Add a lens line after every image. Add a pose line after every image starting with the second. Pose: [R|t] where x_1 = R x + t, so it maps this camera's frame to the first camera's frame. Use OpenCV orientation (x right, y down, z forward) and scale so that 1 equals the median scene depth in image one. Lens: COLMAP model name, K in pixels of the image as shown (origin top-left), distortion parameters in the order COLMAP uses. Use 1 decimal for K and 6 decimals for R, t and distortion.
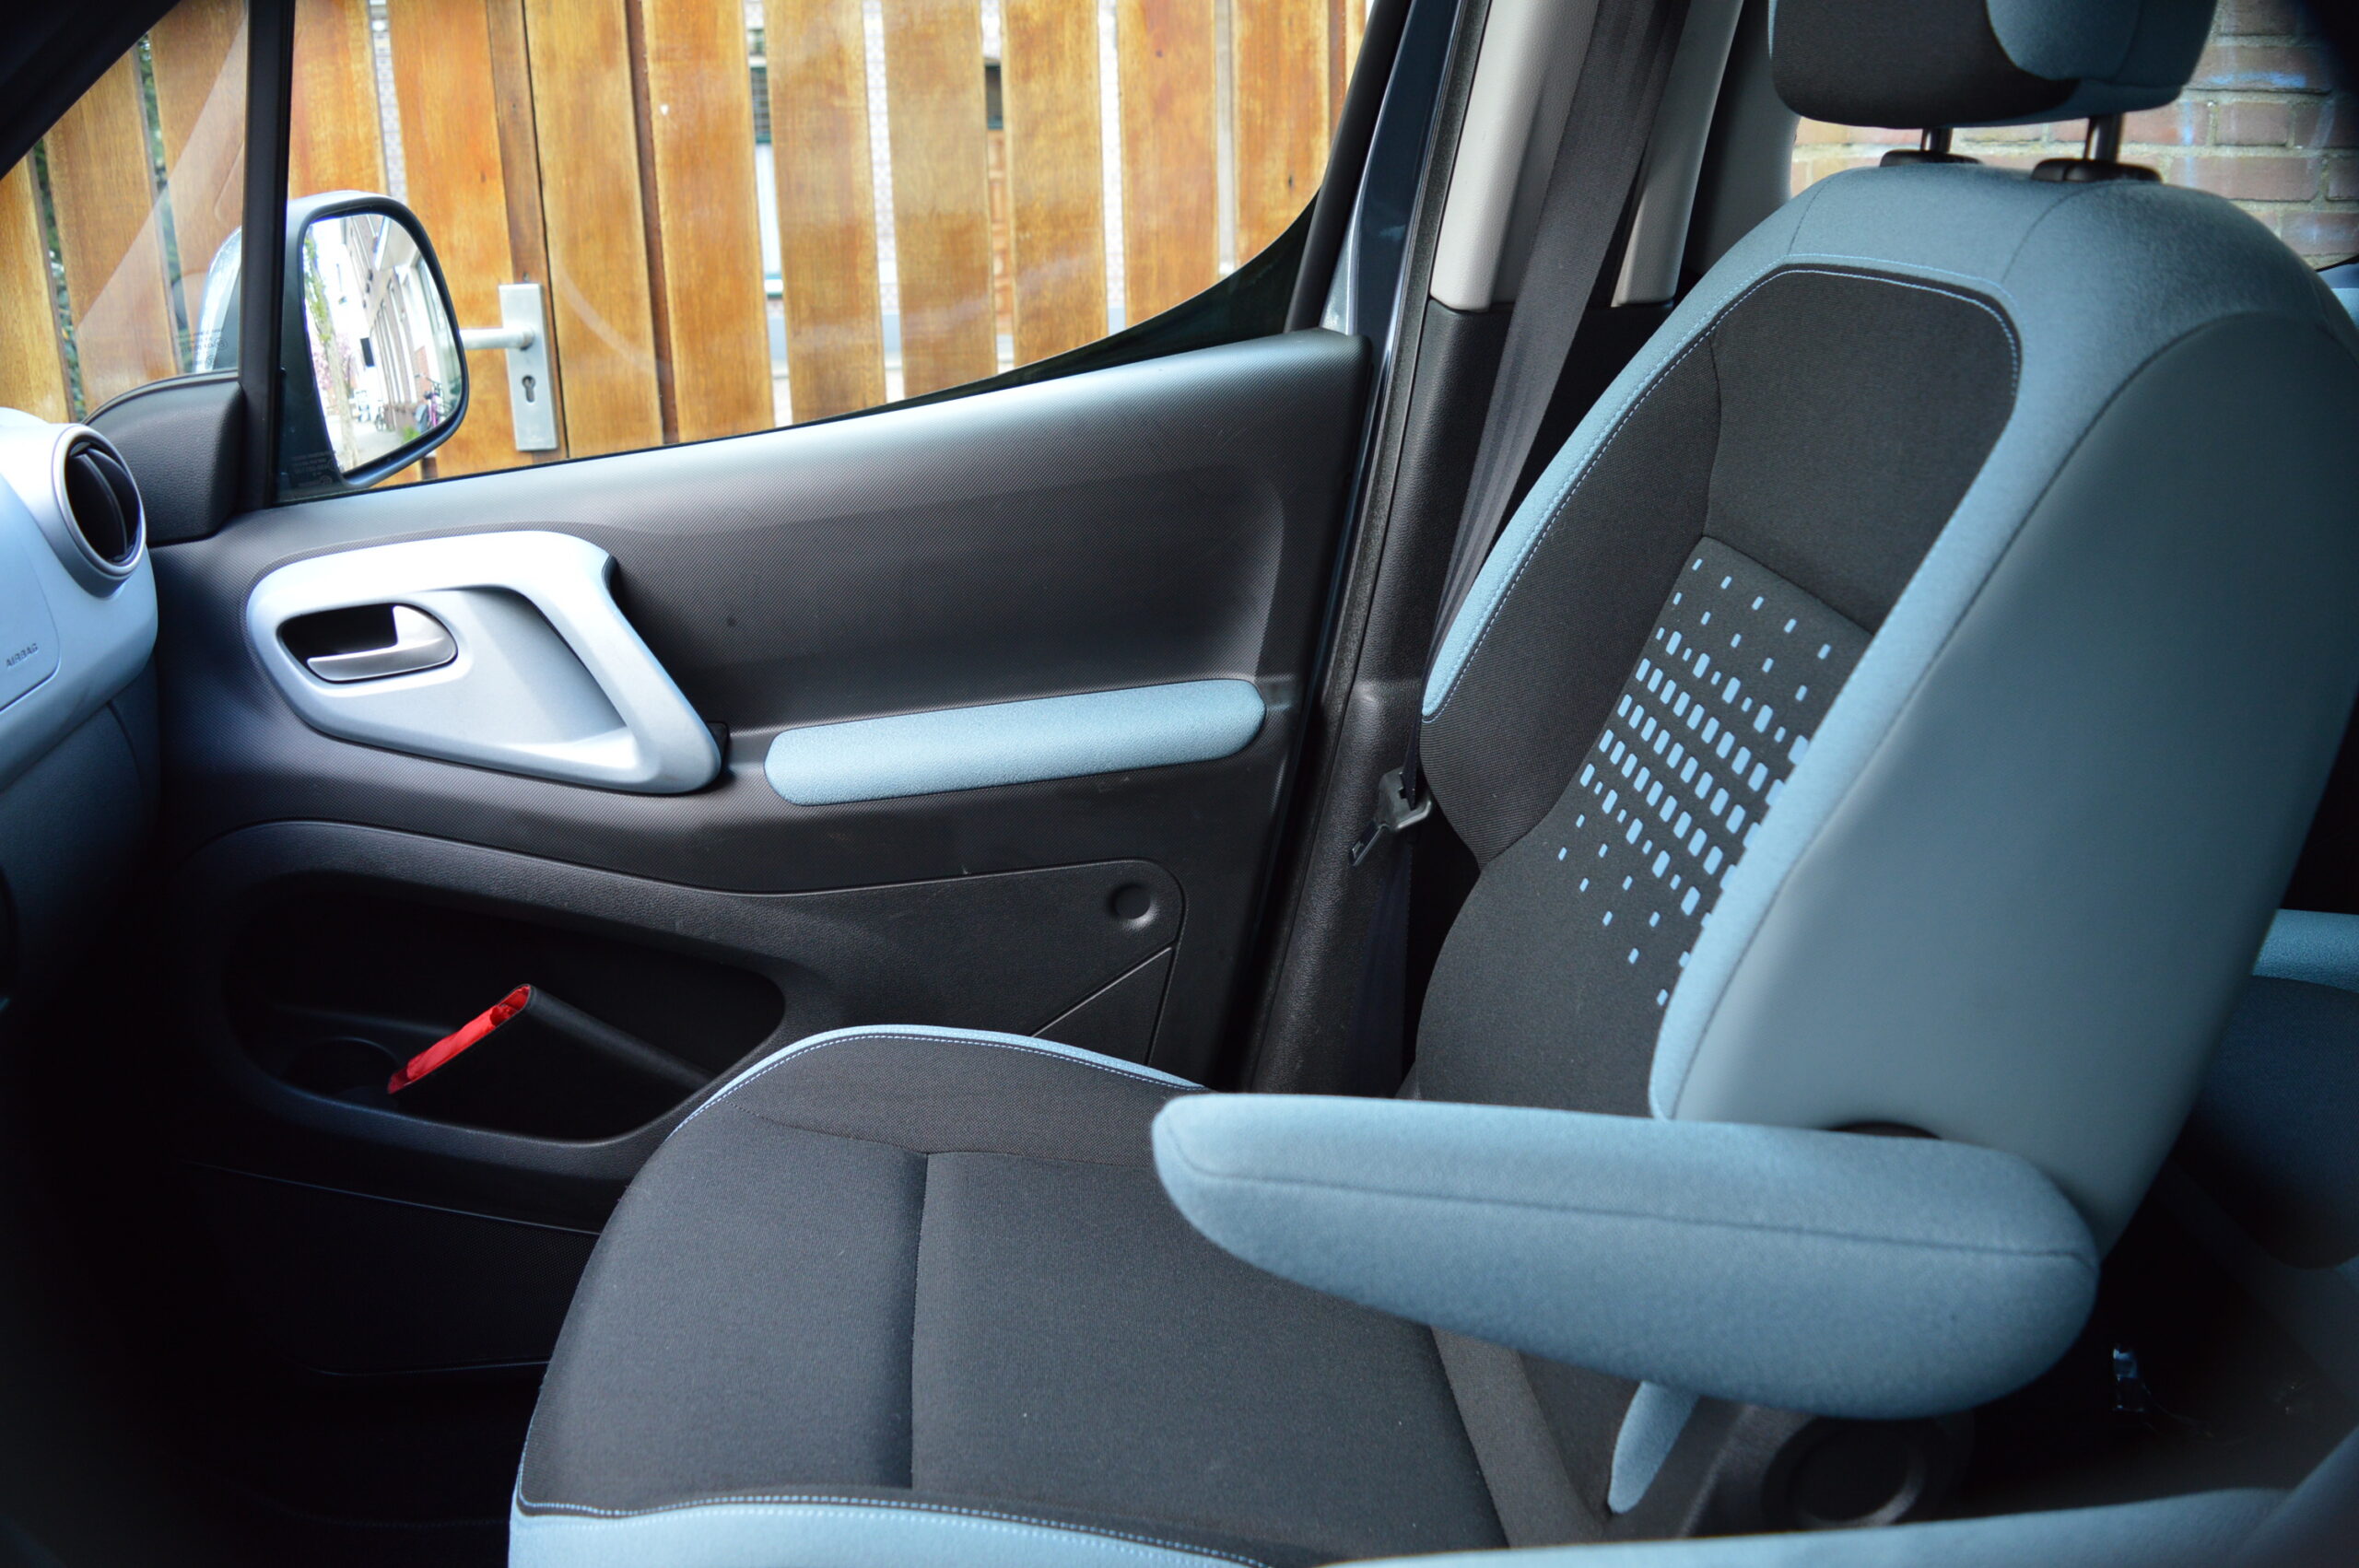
lens RADIAL K [[1888.9, 0, 1158.9], [0, 1888.9, 776.6], [0, 0, 1]] dist [-0.096616, 0.026376]
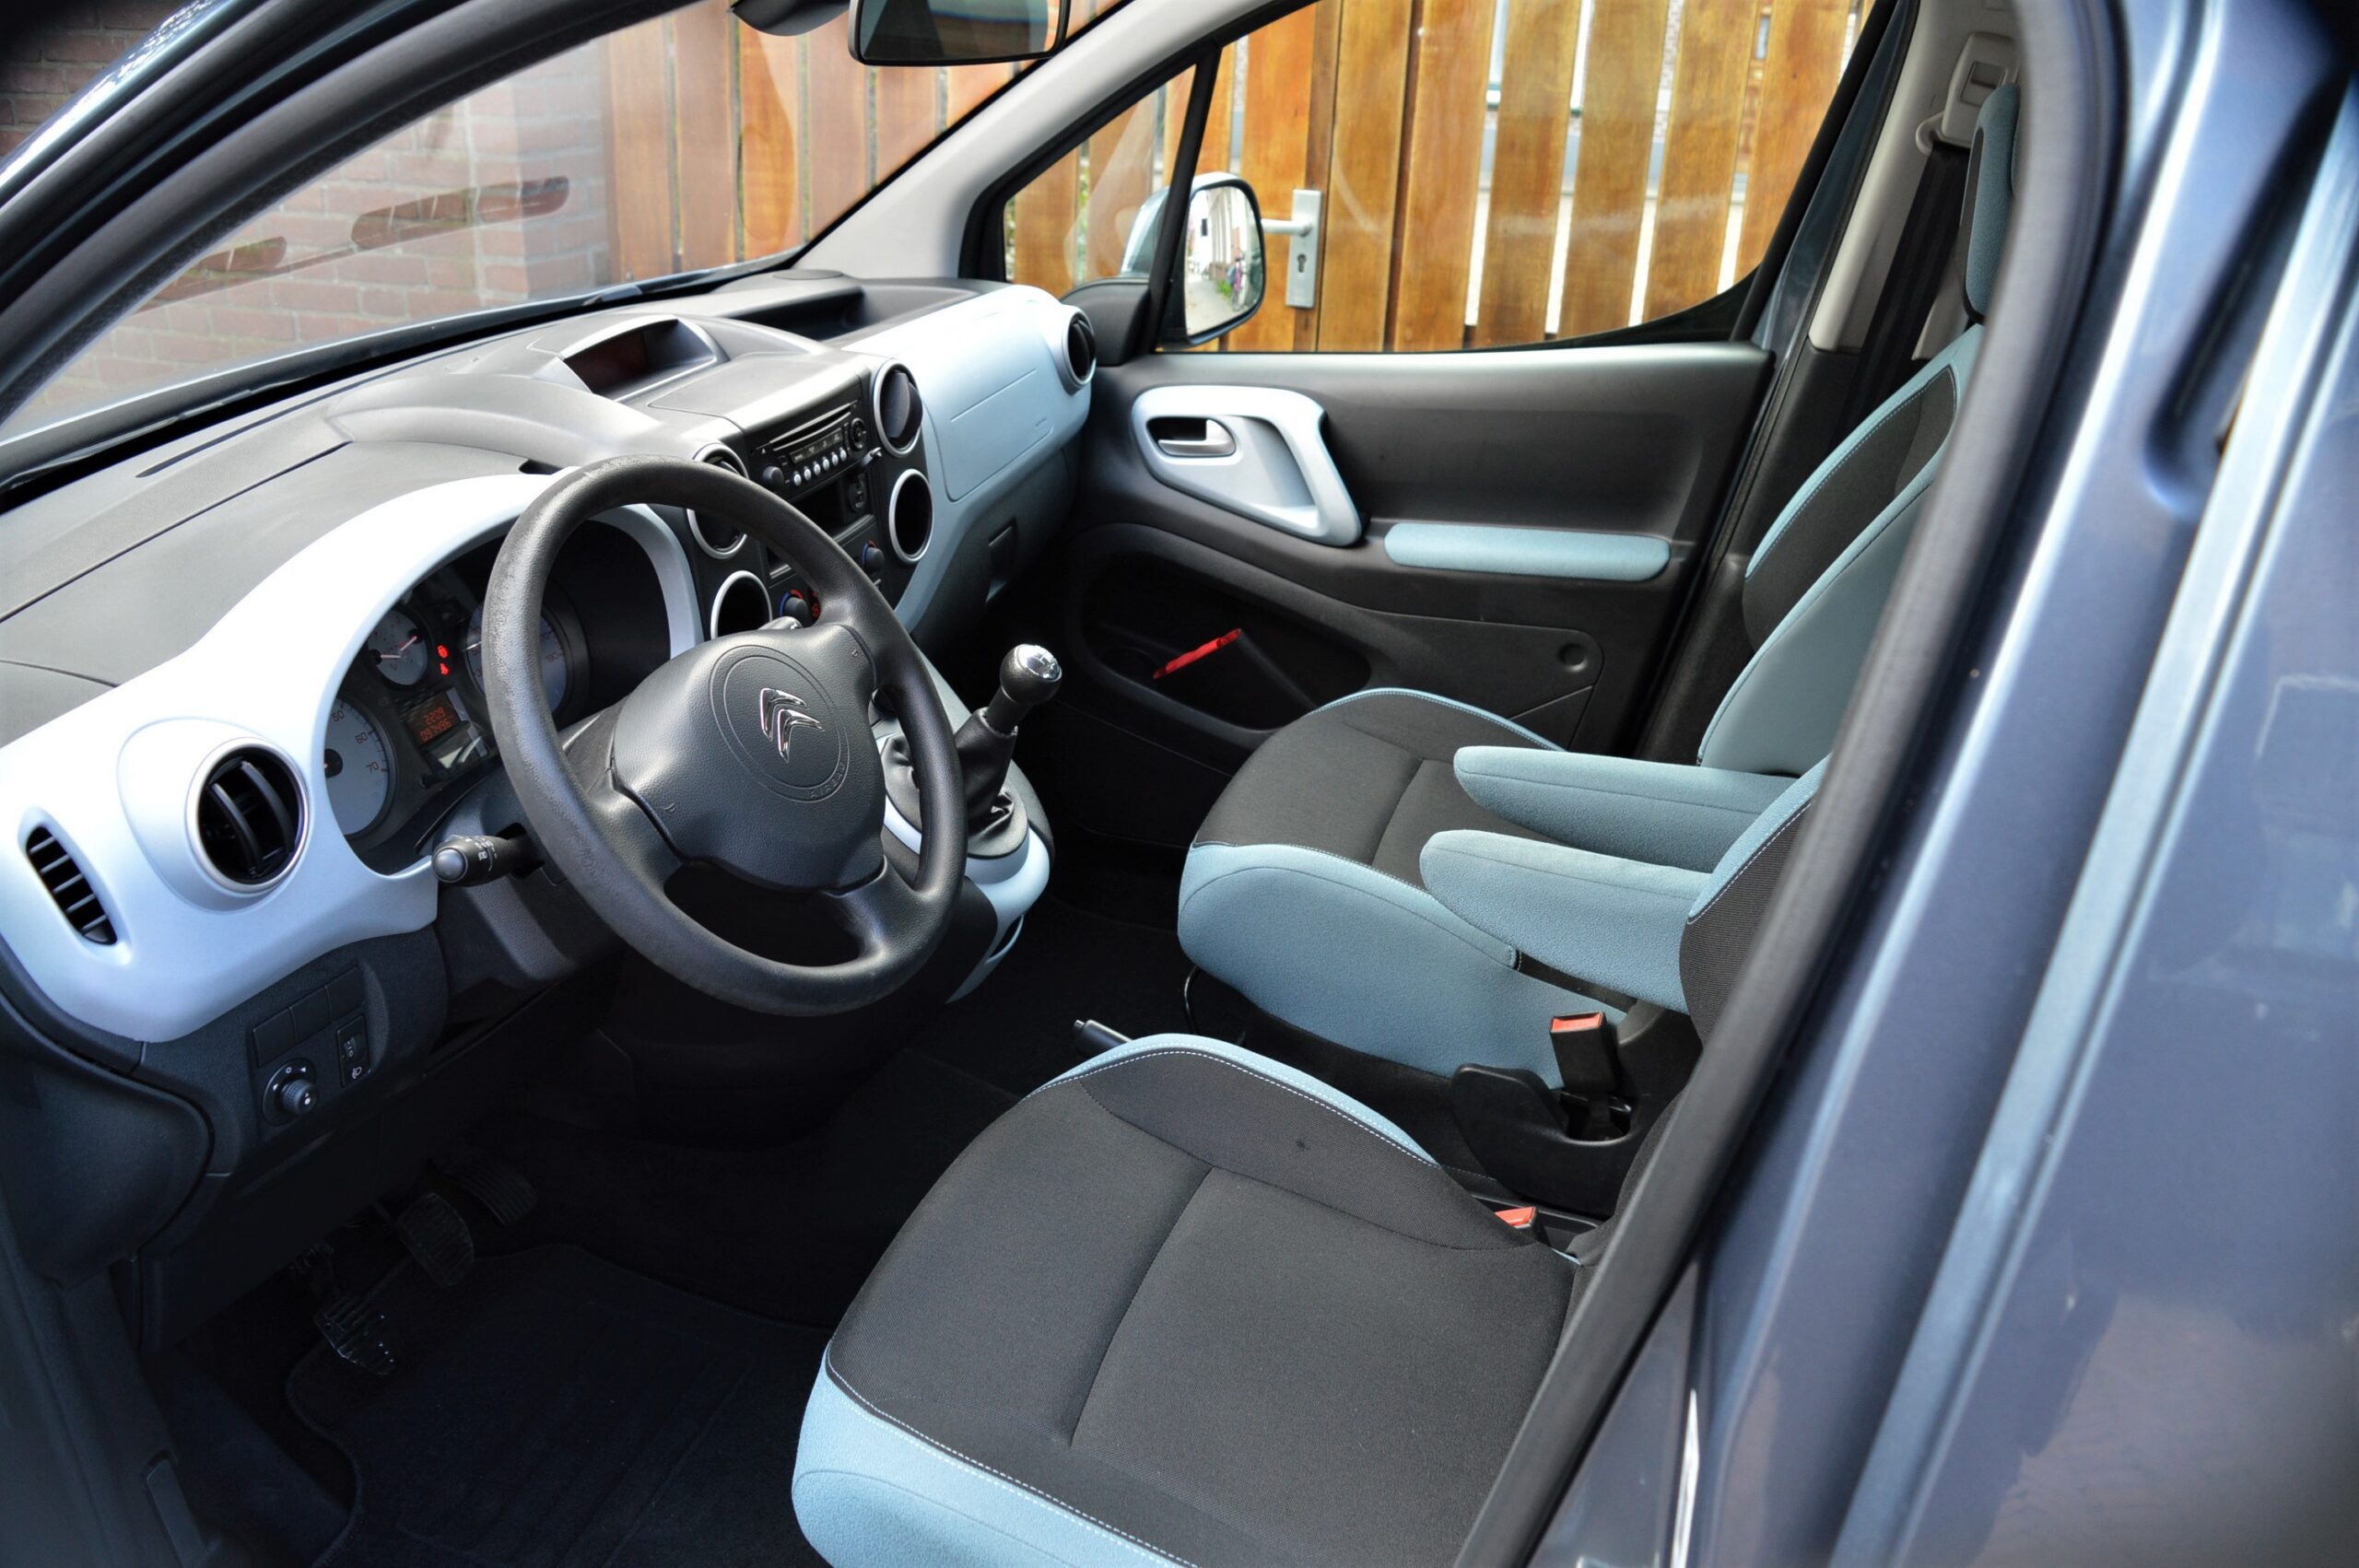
lens RADIAL K [[1888.9, 0, 1158.9], [0, 1888.9, 776.6], [0, 0, 1]] dist [-0.096616, 0.026376]
pose [[0.917371, 0.214965, -0.334994, 0.239229], [-0.181387, 0.974929, 0.128887, 0.021616], [0.354301, -0.057474, 0.933364, -0.754658]]
